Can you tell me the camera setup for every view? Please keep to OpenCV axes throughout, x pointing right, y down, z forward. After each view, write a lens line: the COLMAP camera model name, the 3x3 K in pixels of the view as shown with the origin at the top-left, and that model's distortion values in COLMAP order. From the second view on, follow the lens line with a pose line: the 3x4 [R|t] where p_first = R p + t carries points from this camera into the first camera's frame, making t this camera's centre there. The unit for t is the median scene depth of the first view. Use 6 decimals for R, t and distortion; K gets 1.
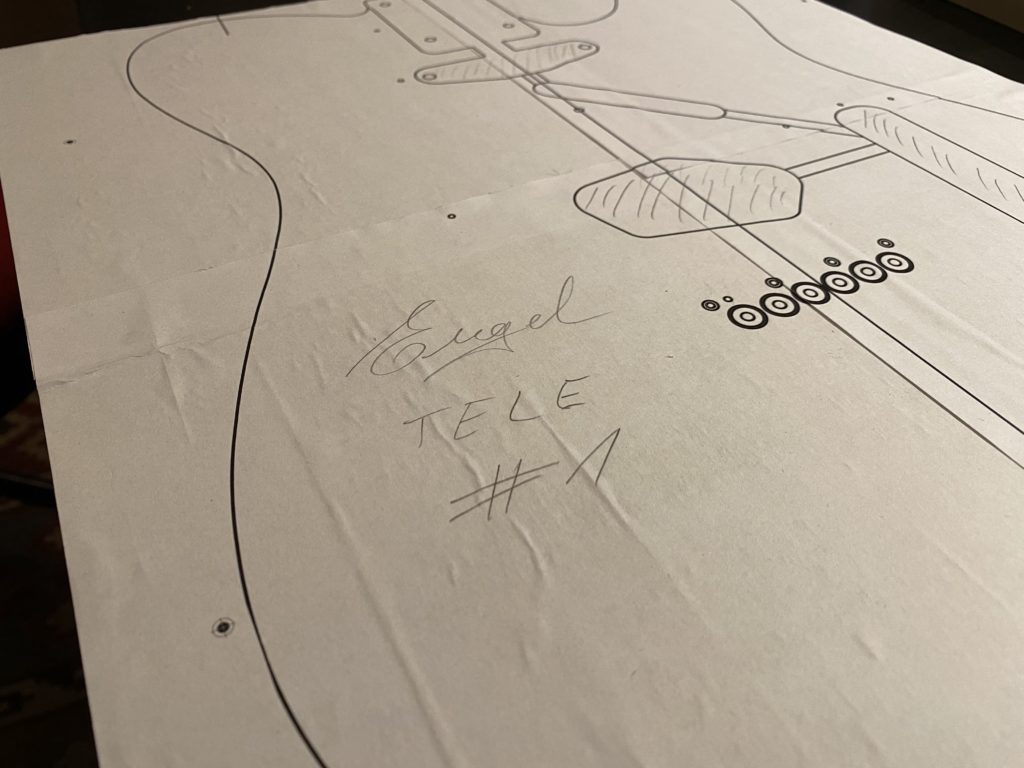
lens RADIAL K [[795.2, 0, 497.9], [0, 795.2, 384.6], [0, 0, 1]] dist [0.003438, -0.078663]
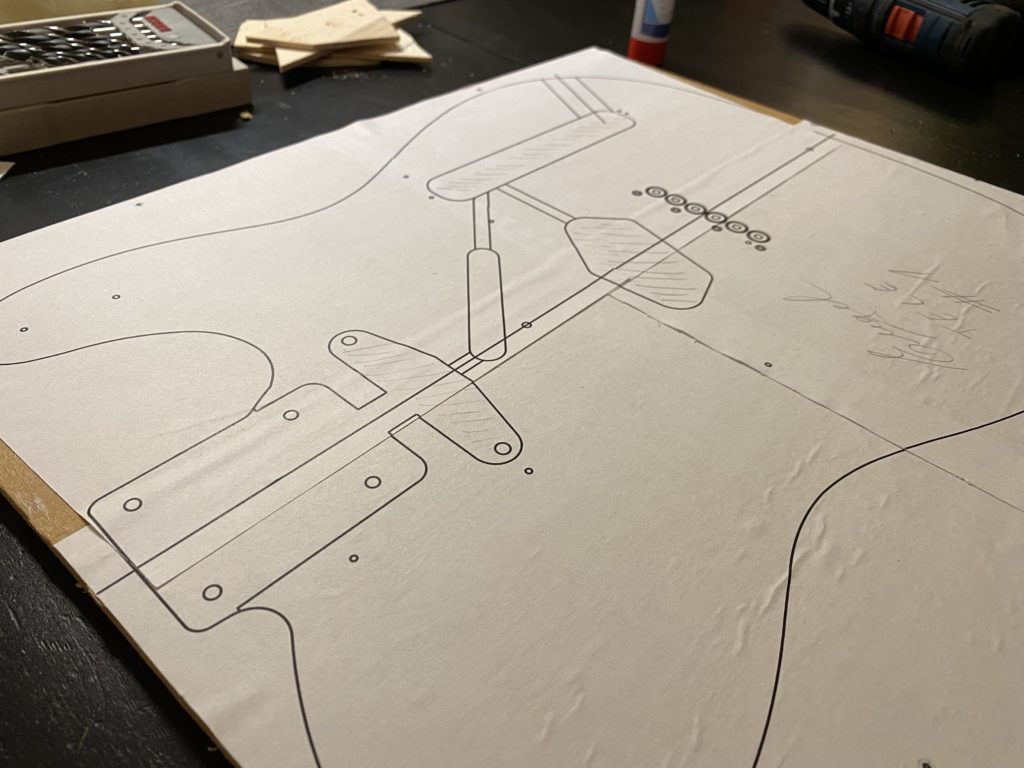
lens RADIAL K [[789.4, 0, 516.8], [0, 789.4, 390.9], [0, 0, 1]] dist [0.004268, 0.003996]
pose [[-0.337877, -0.646081, 0.684411, -0.753396], [0.595375, 0.416478, 0.687076, -1.213595], [-0.728950, 0.639628, 0.243943, 1.009060]]
